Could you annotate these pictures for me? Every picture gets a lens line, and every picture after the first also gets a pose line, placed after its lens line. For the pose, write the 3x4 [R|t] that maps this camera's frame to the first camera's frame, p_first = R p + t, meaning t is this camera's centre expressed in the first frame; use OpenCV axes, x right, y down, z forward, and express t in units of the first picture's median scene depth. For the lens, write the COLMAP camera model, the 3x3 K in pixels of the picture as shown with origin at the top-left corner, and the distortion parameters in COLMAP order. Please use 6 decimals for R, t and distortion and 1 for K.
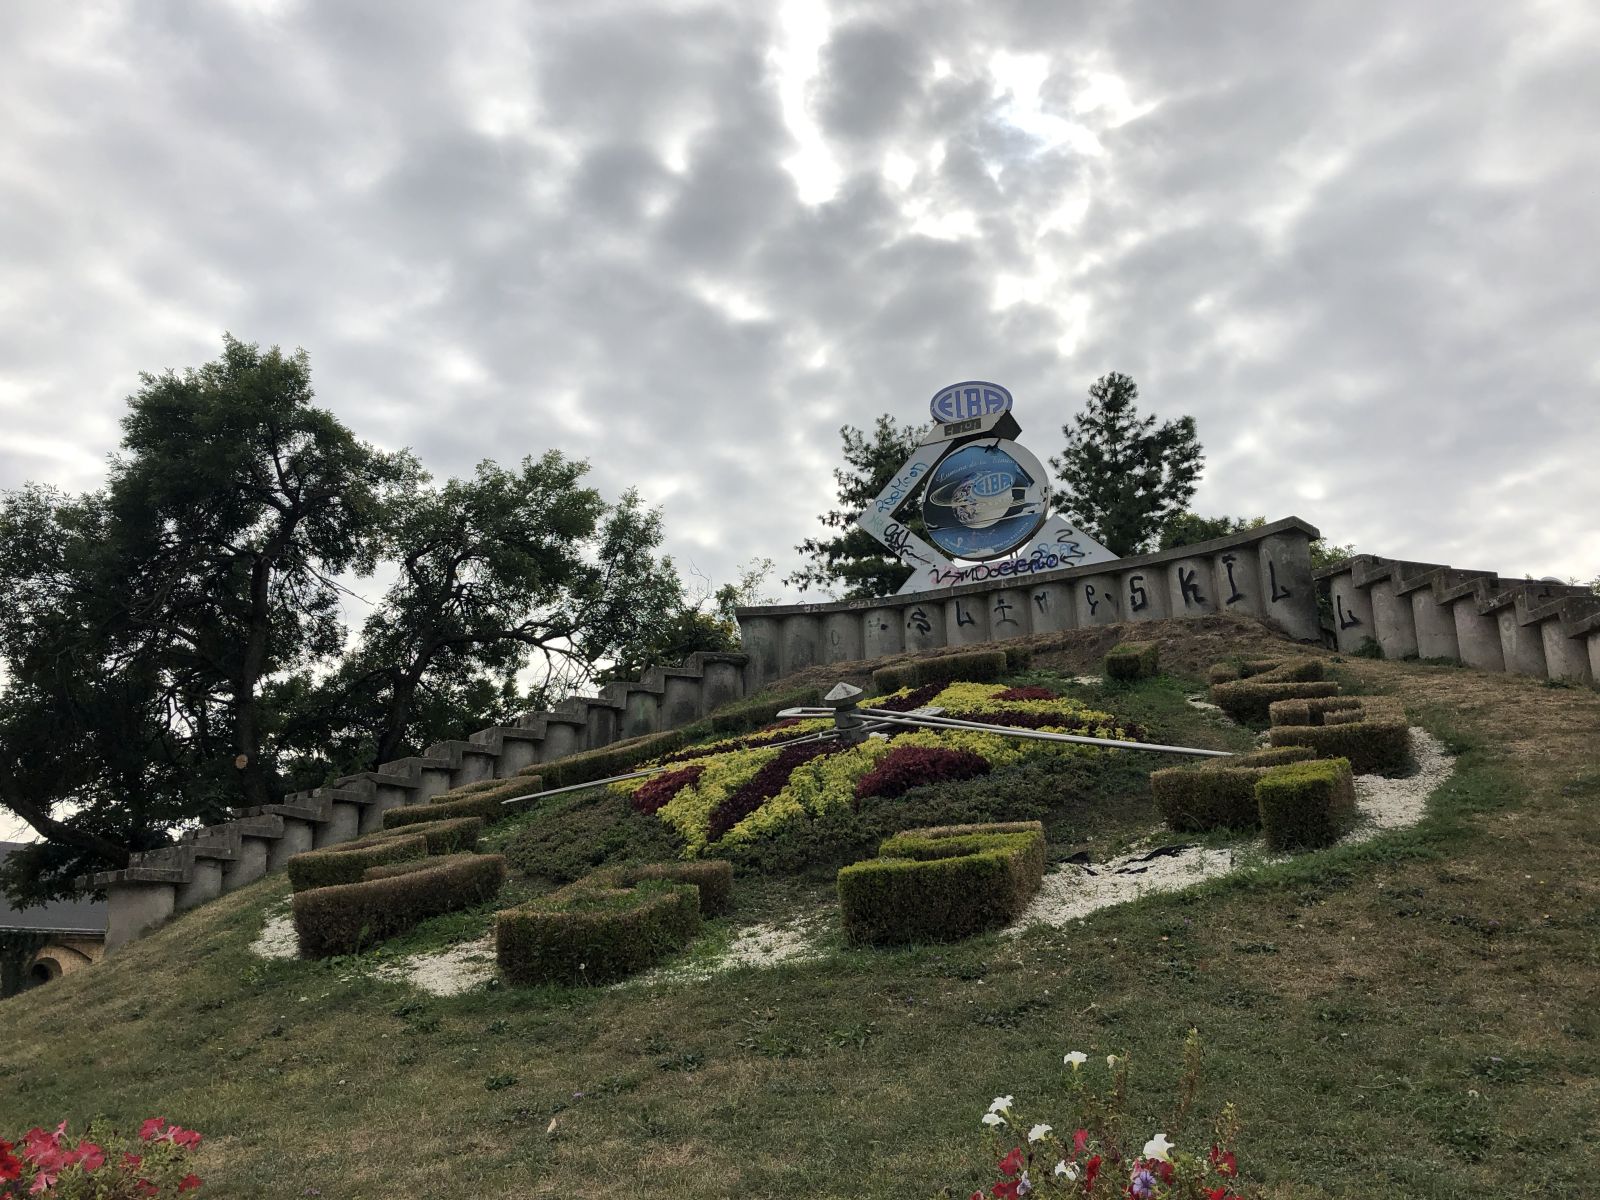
lens RADIAL K [[1305.6, 0, 784.5], [0, 1305.6, 590.4], [0, 0, 1]] dist [0.082663, -0.140892]
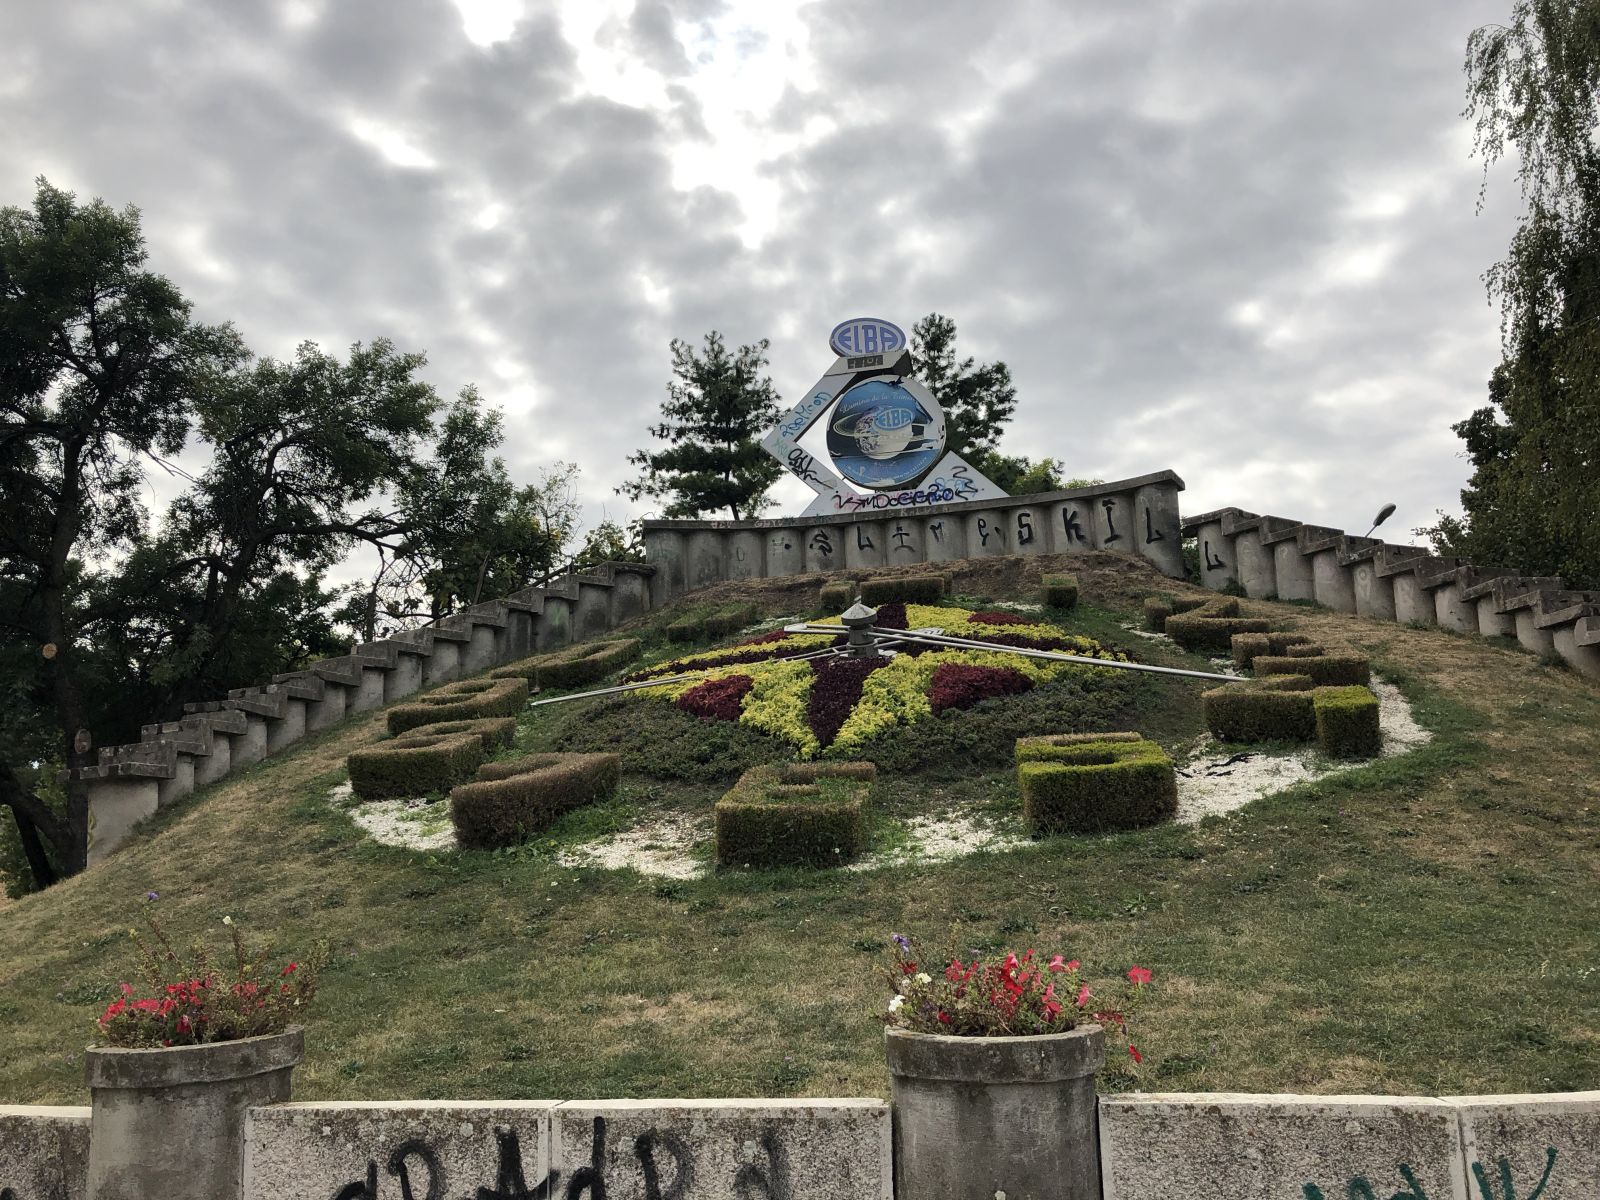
lens RADIAL K [[1298.5, 0, 800.0], [0, 1298.5, 600.0], [0, 0, 1]] dist [0.080415, -0.120693]
pose [[0.967141, 0.040848, 0.250939, -0.178096], [-0.060438, 0.995654, 0.070859, -0.003967], [-0.246953, -0.083697, 0.965406, -0.025784]]
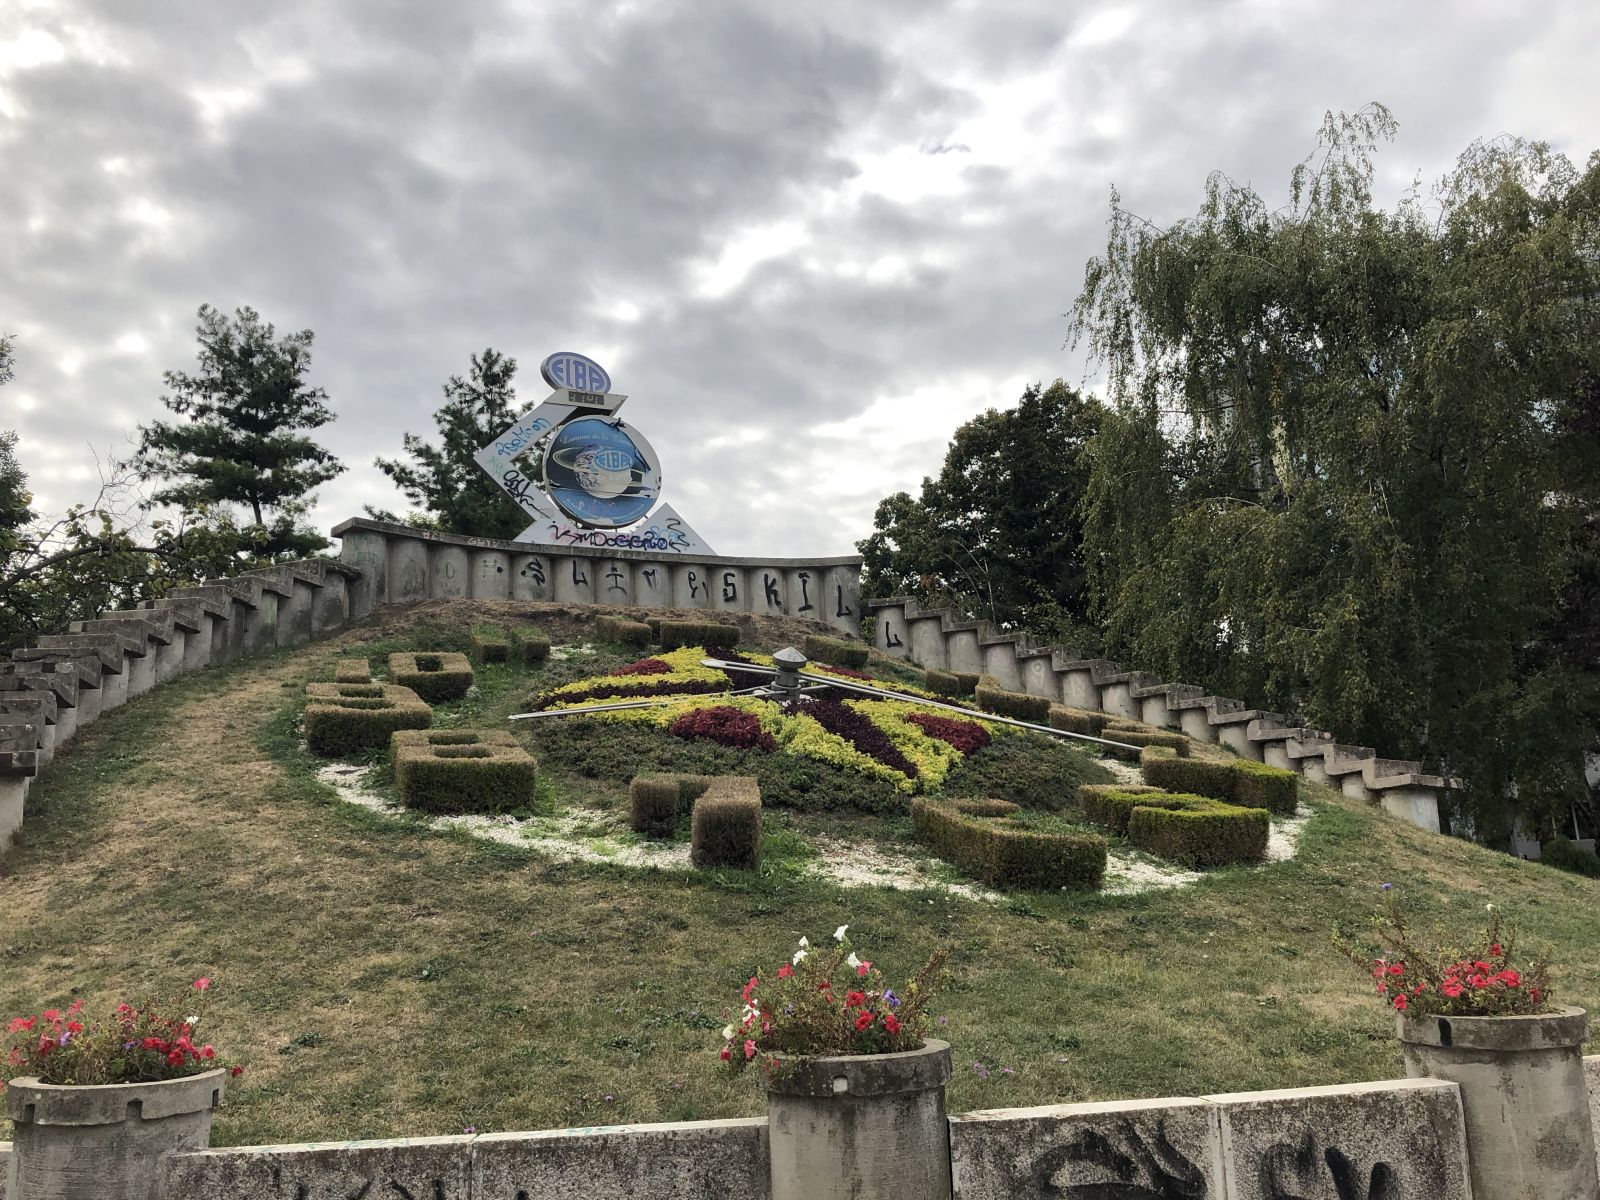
lens RADIAL K [[1292.6, 0, 831.5], [0, 1292.6, 594.2], [0, 0, 1]] dist [0.067008, 0.001621]
pose [[0.639151, 0.173814, 0.749182, -0.515256], [-0.201077, 0.978010, -0.055359, 0.051058], [-0.742330, -0.115261, 0.660047, 0.140113]]
